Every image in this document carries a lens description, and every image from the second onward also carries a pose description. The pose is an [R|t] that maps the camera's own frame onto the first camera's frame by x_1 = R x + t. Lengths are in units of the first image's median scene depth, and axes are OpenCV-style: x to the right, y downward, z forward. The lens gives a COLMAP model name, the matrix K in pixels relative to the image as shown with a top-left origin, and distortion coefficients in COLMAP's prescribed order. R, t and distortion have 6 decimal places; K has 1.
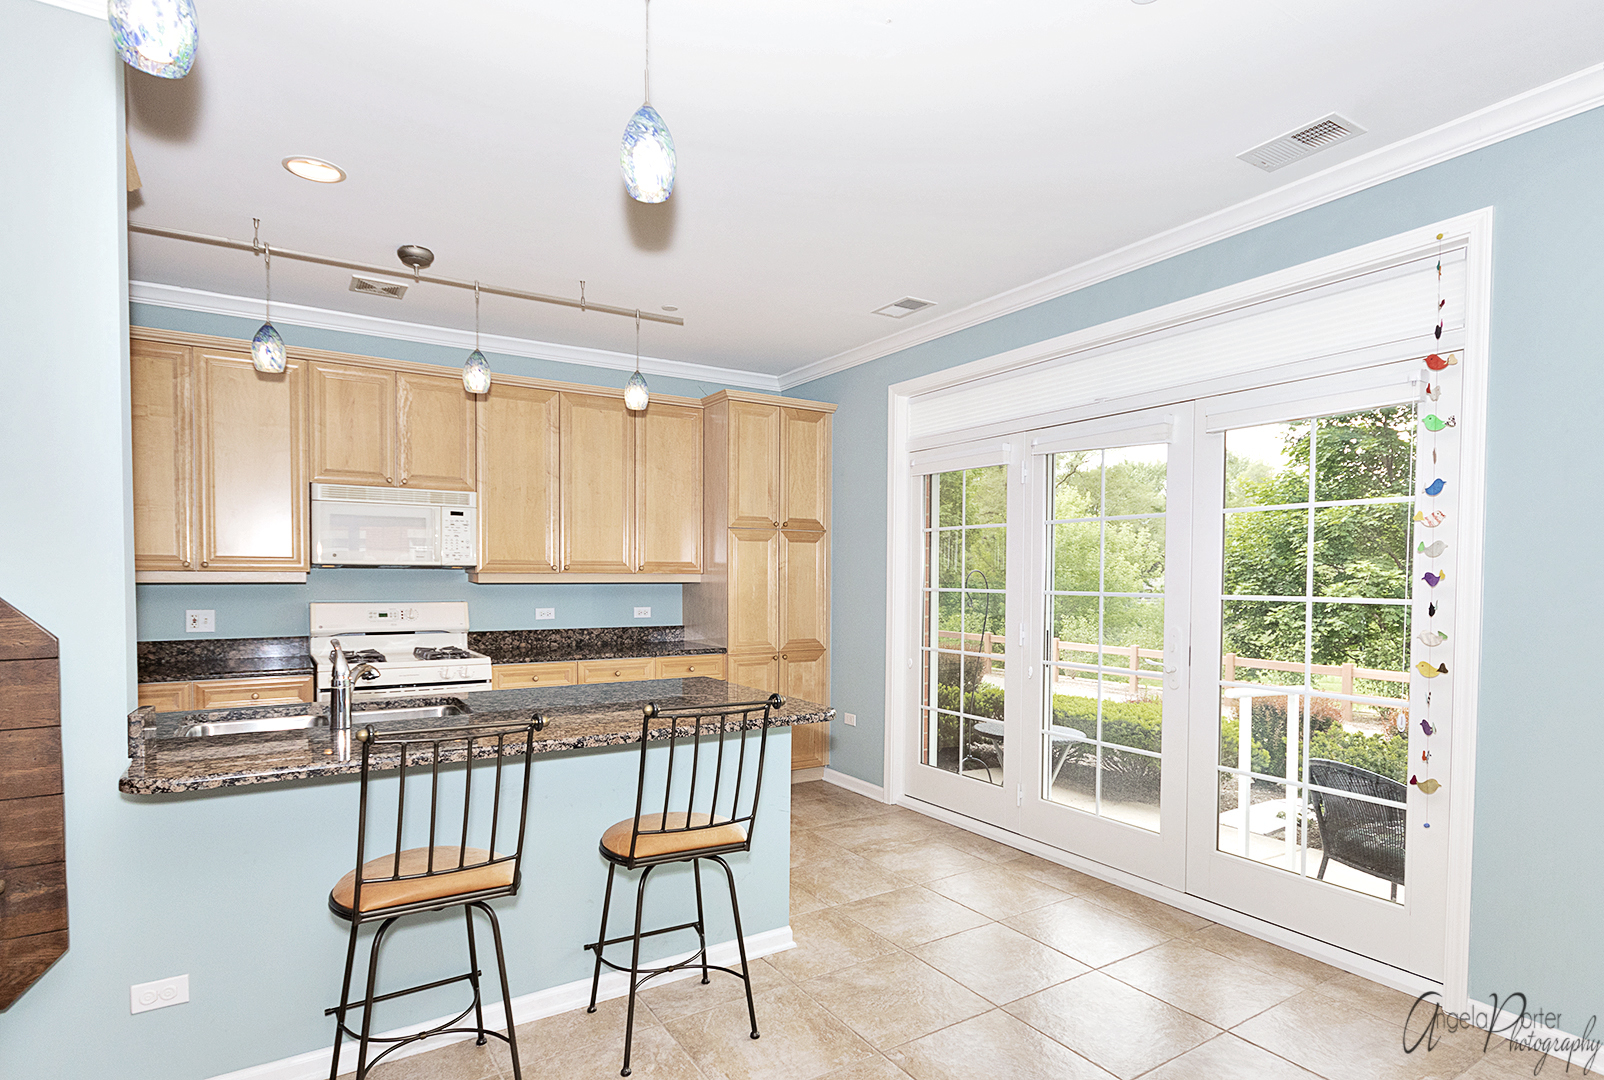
lens RADIAL K [[827.1, 0, 804.9], [0, 827.1, 603.0], [0, 0, 1]] dist [0.008822, -0.003029]
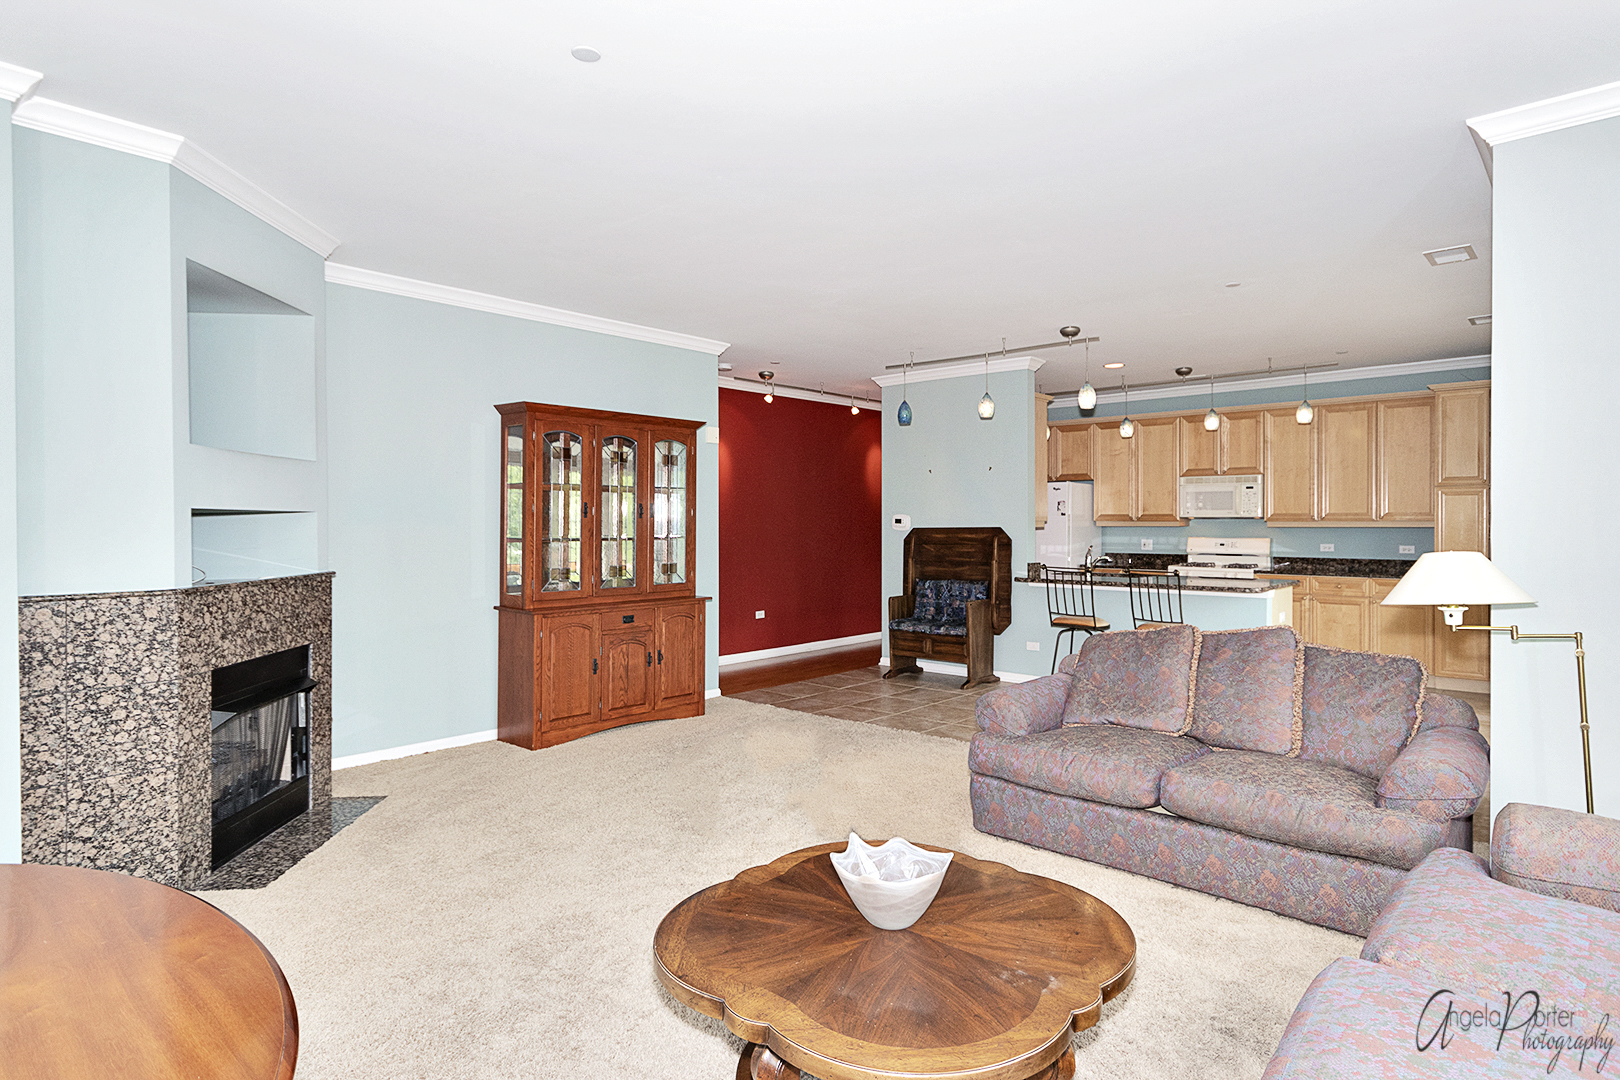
lens RADIAL K [[890.8, 0, 841.2], [0, 890.8, 530.4], [0, 0, 1]] dist [0.013820, 0.000306]
pose [[0.272587, 0.005568, -0.962115, 1.161880], [-0.031593, 0.999496, -0.003167, 0.016282], [0.961612, 0.031260, 0.272625, -0.350153]]
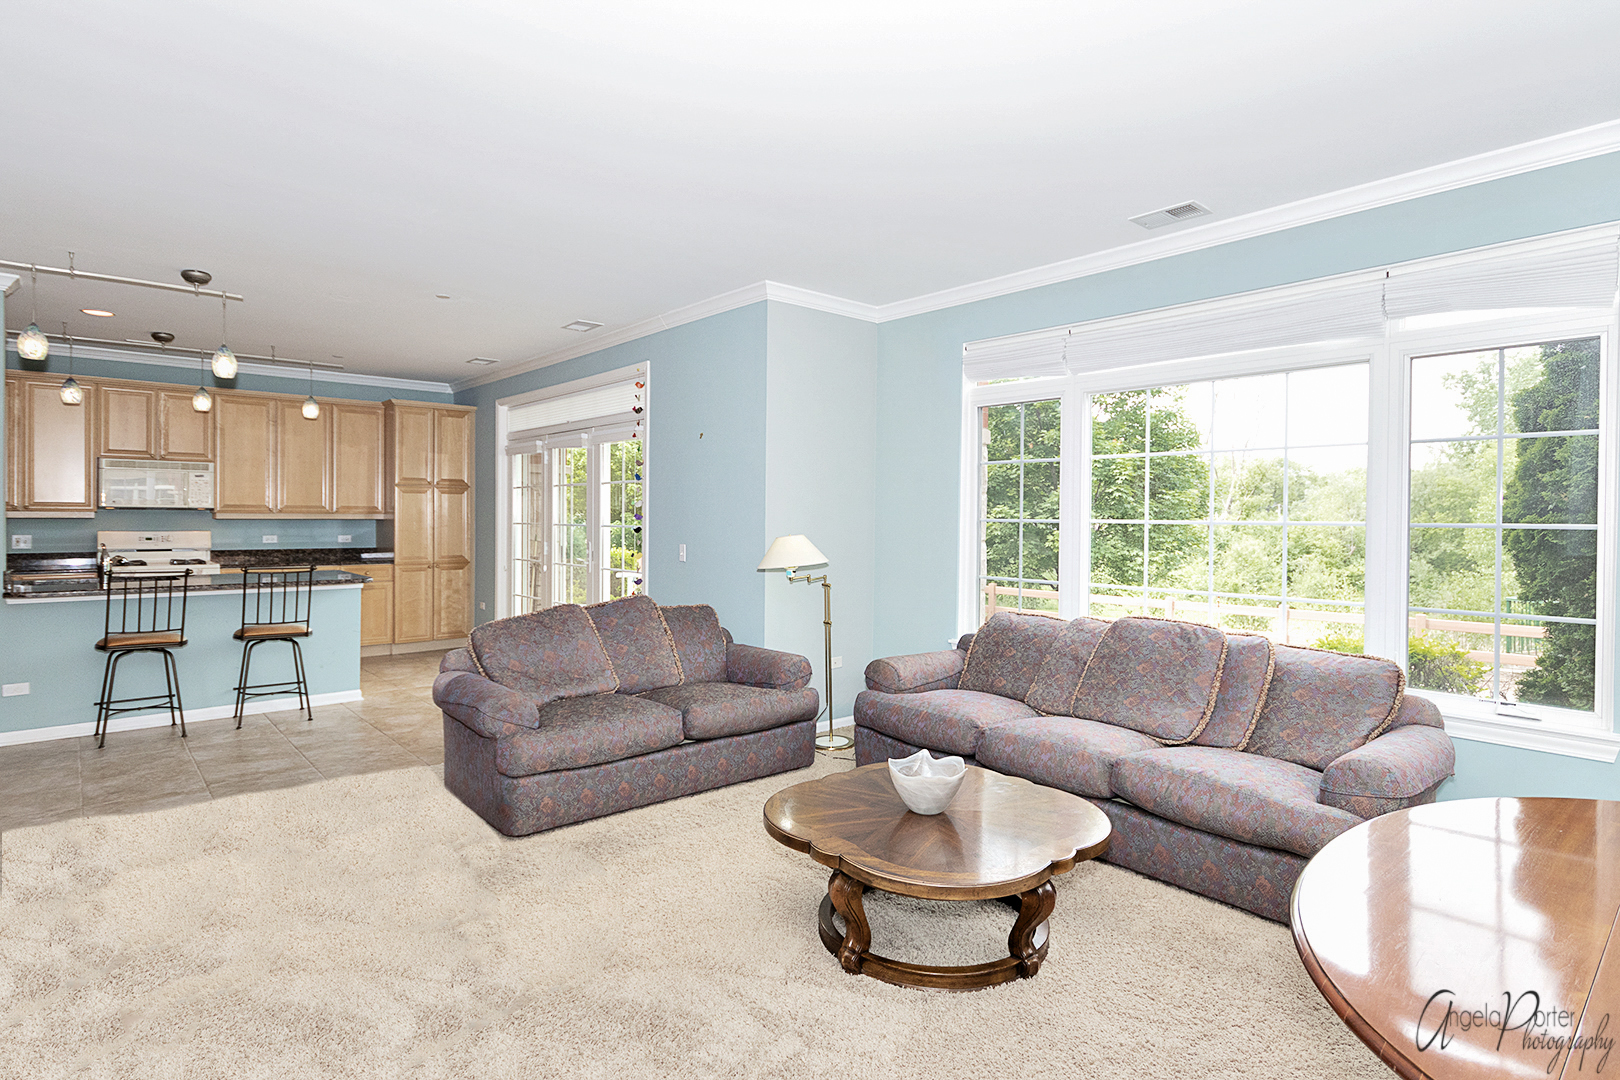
lens RADIAL K [[835.3, 0, 814.7], [0, 835.3, 531.4], [0, 0, 1]] dist [0.008822, -0.003029]
pose [[0.988717, 0.000854, 0.149796, 0.519719], [0.001630, 0.999863, -0.016459, 0.029154], [-0.149789, 0.016518, 0.988580, -0.795483]]
